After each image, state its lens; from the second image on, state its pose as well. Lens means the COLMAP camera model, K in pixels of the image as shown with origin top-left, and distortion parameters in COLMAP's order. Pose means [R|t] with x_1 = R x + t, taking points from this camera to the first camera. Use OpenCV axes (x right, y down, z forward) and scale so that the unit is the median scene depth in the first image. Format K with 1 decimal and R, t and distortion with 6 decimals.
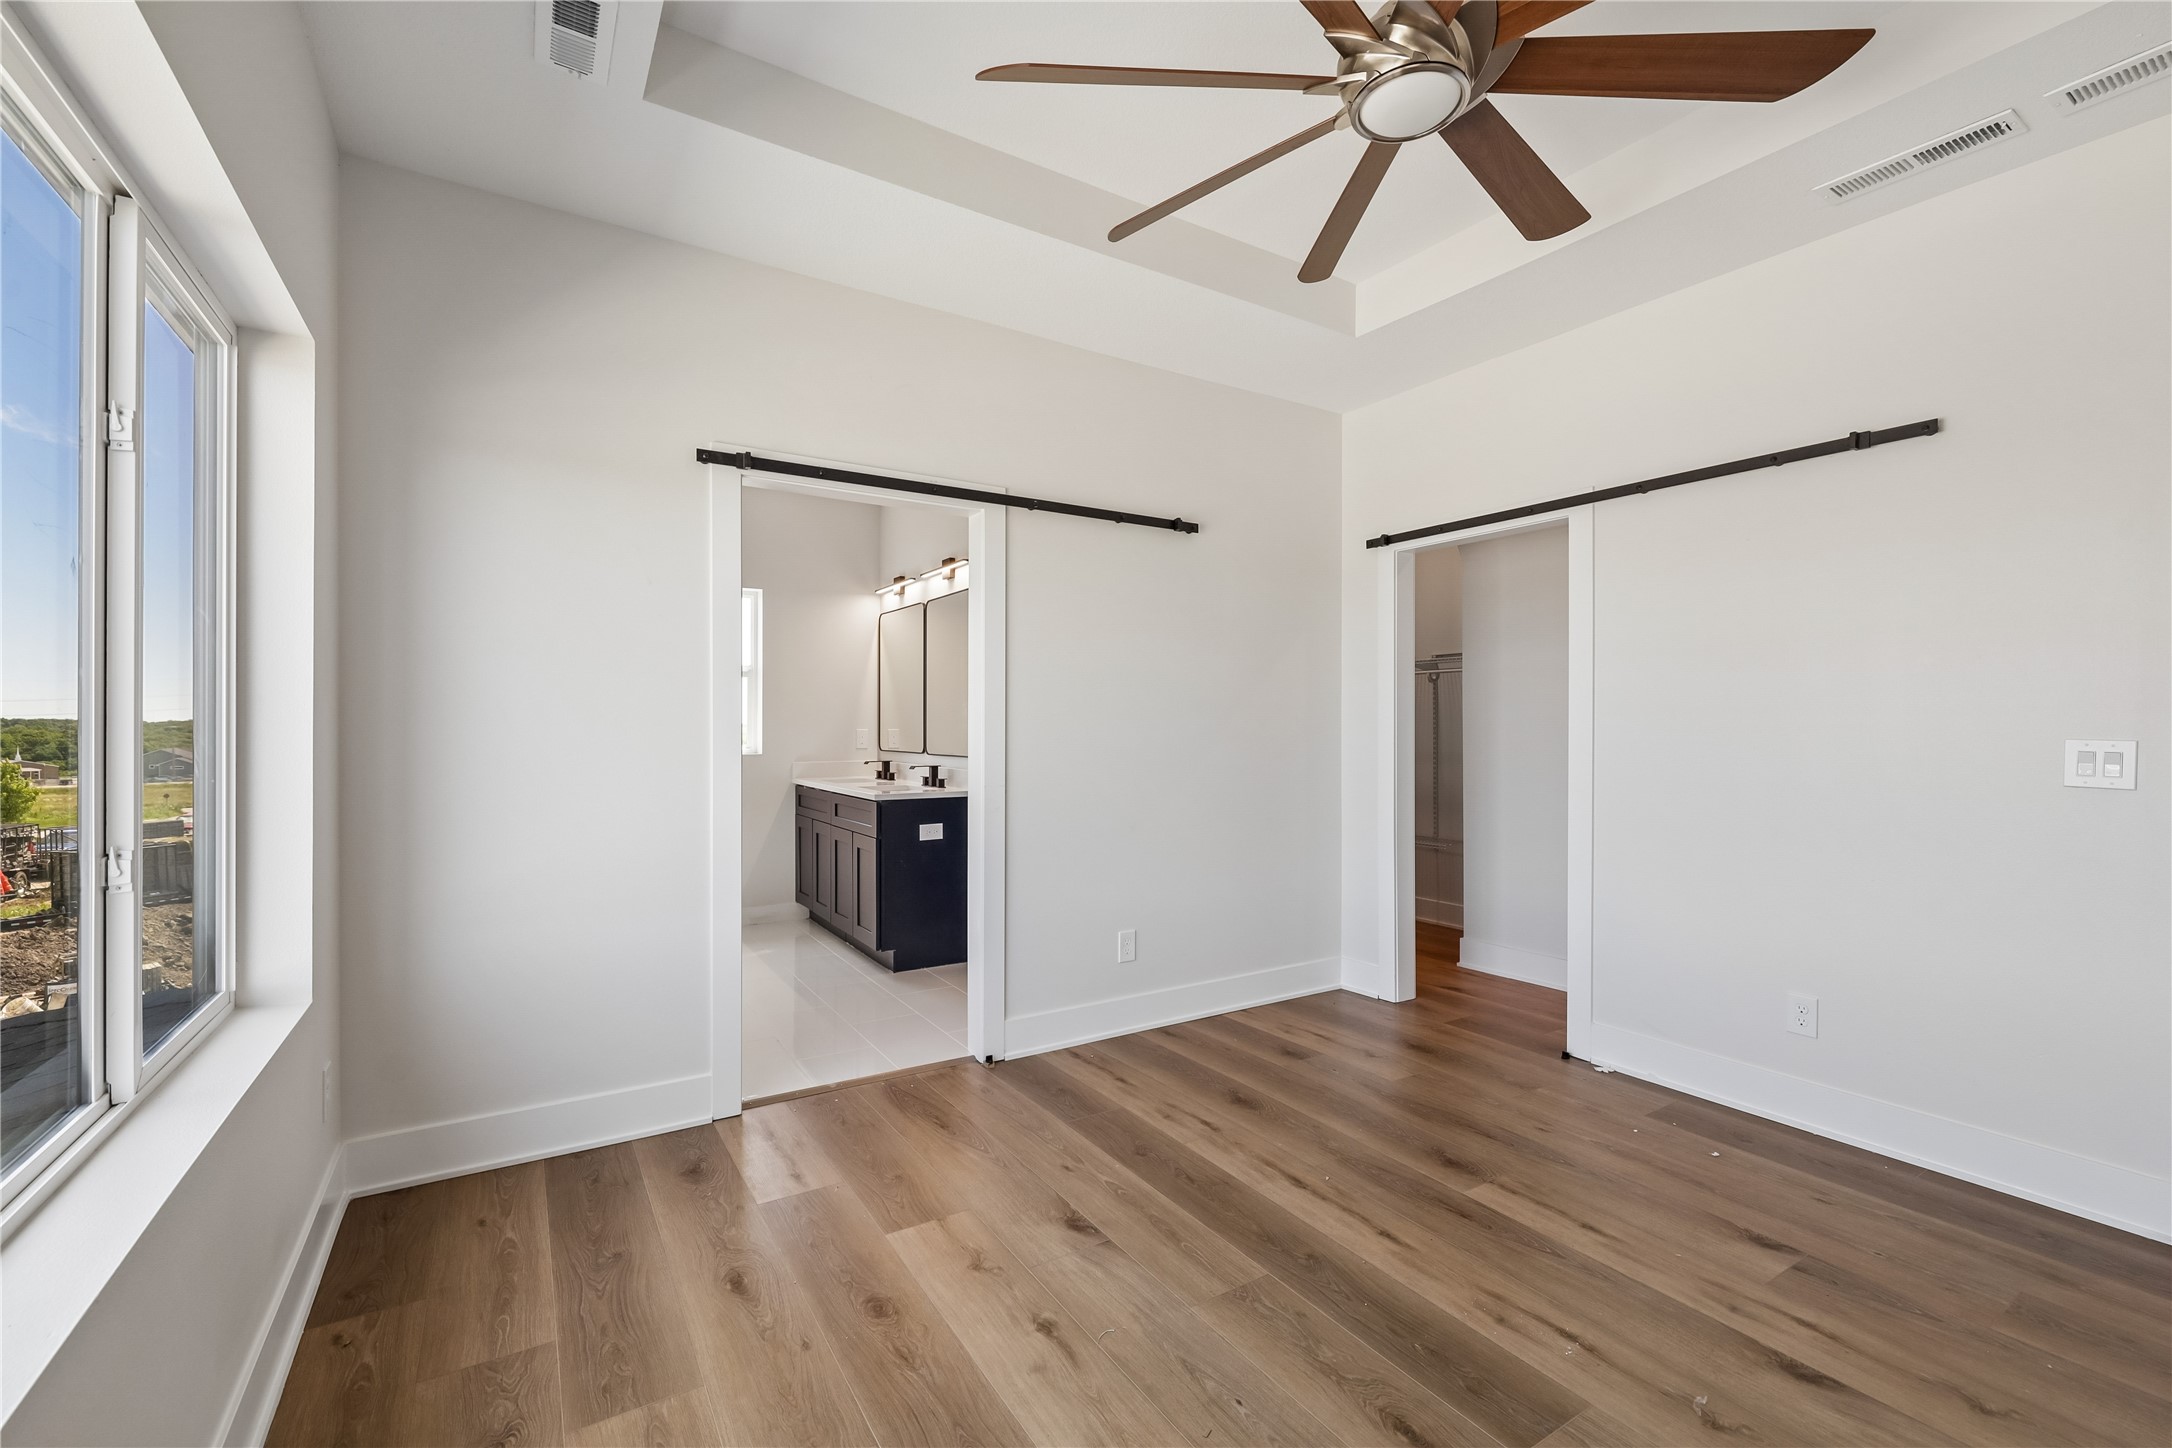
lens RADIAL K [[926.7, 0, 1088.0], [0, 926.7, 730.9], [0, 0, 1]] dist [-0.002131, -0.000135]
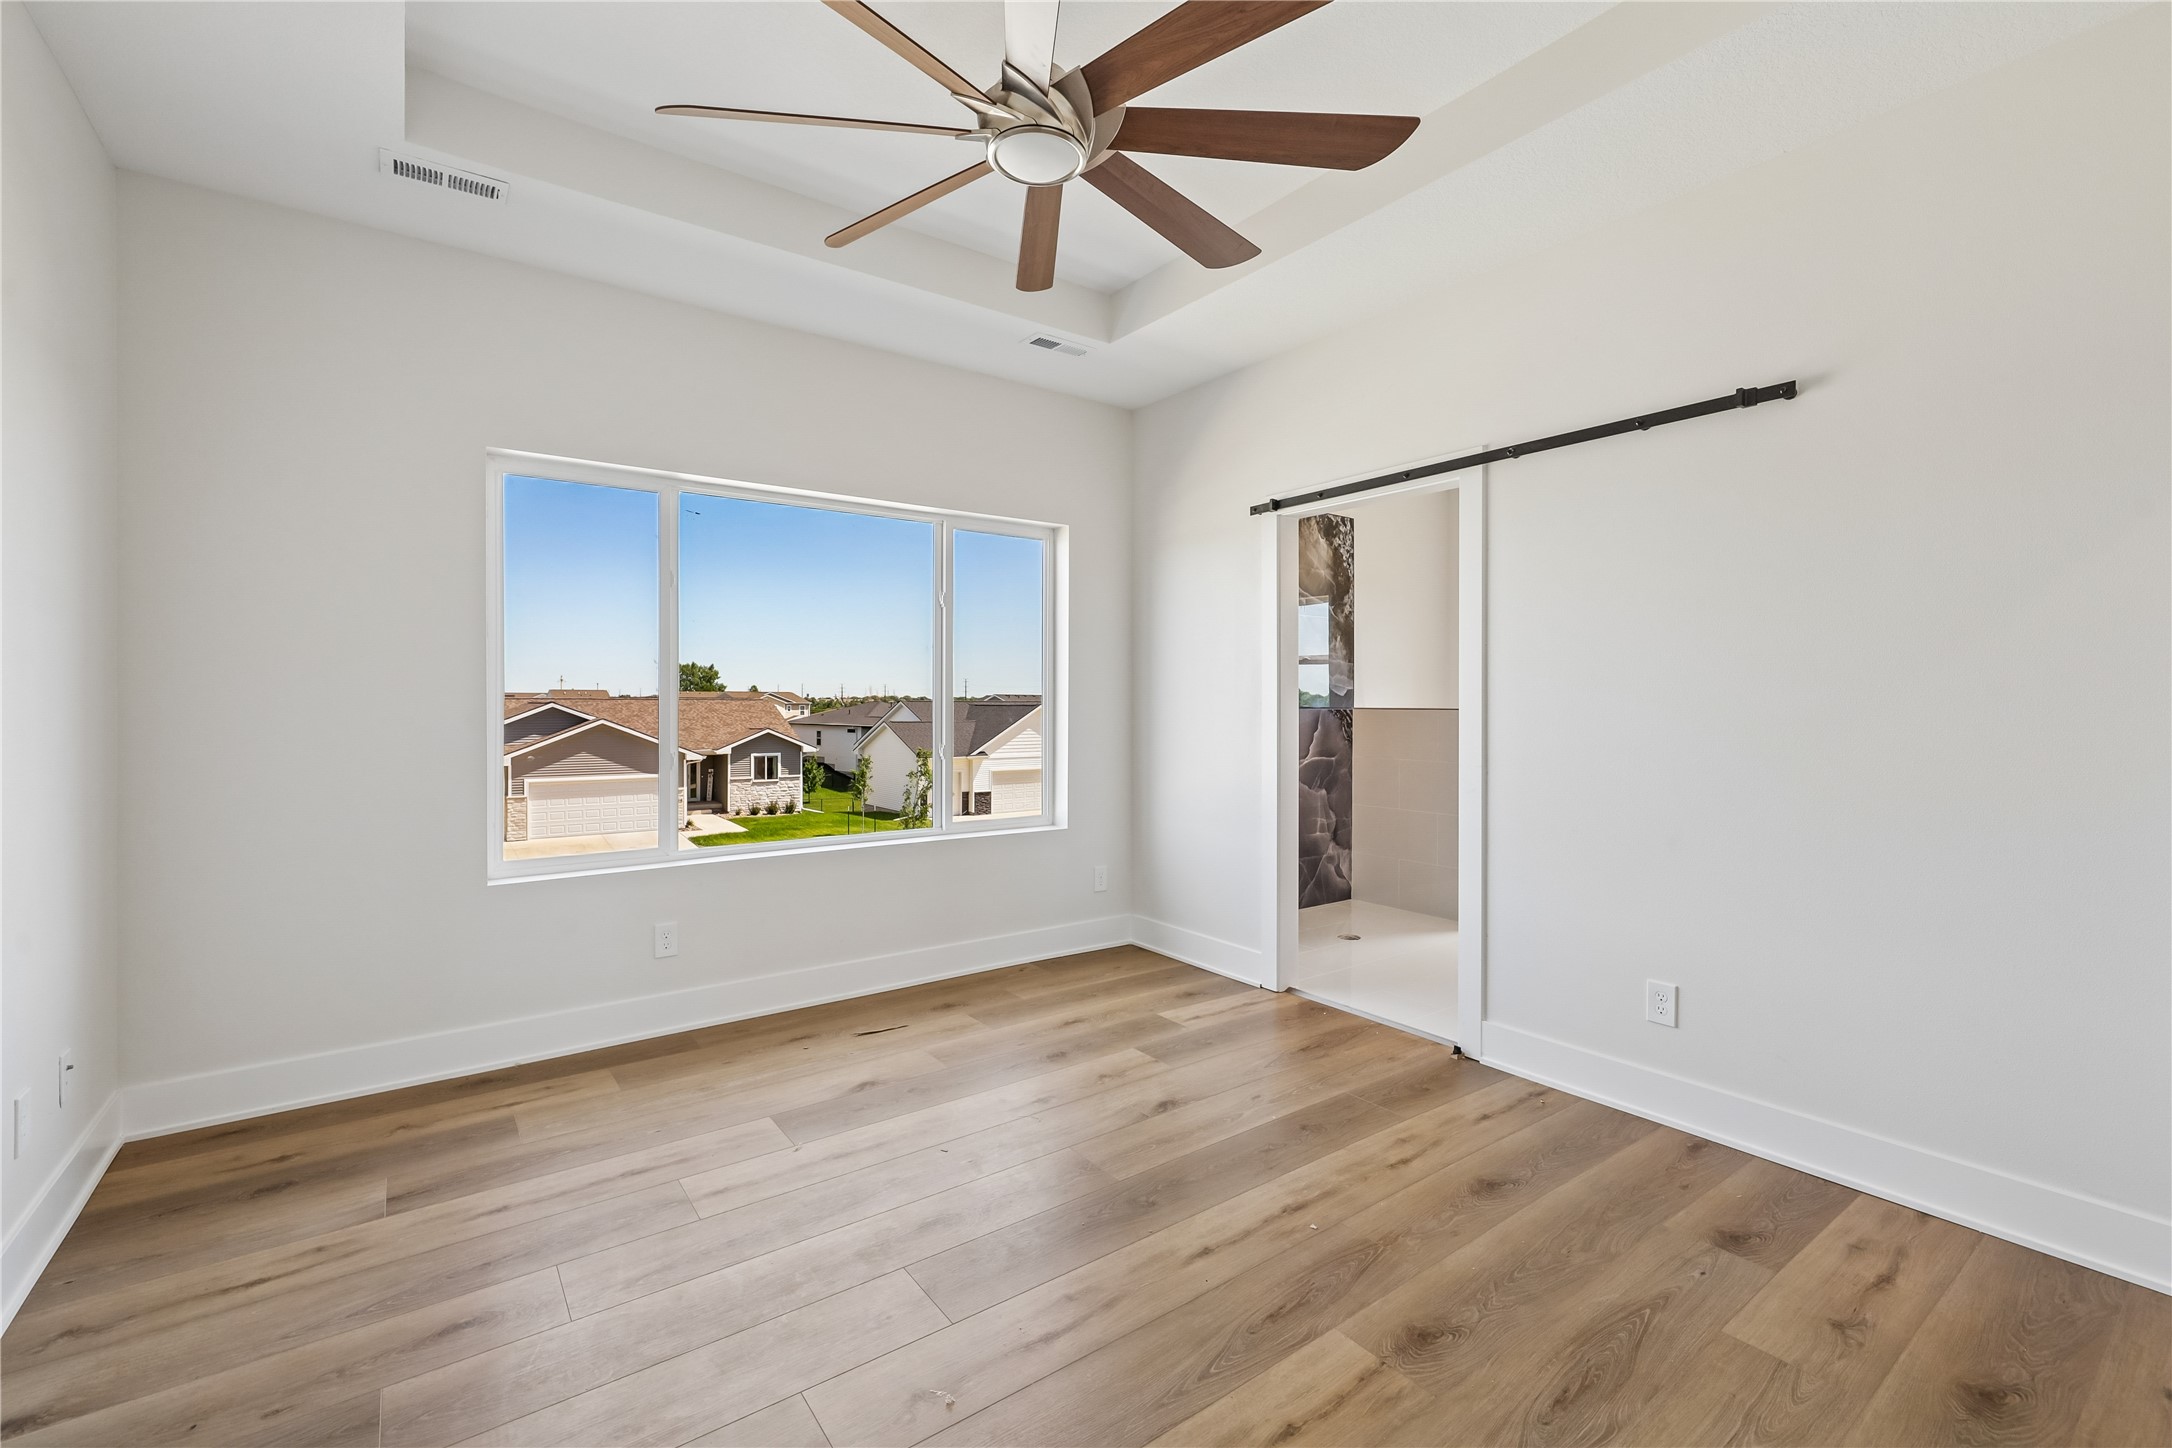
lens RADIAL K [[909.1, 0, 1083.2], [0, 909.1, 708.8], [0, 0, 1]] dist [0.000298, 0.000686]
pose [[0.069676, 0.005252, -0.997556, 1.021758], [-0.003788, 0.999980, 0.005000, -0.011675], [0.997562, 0.003430, 0.069695, 0.668101]]
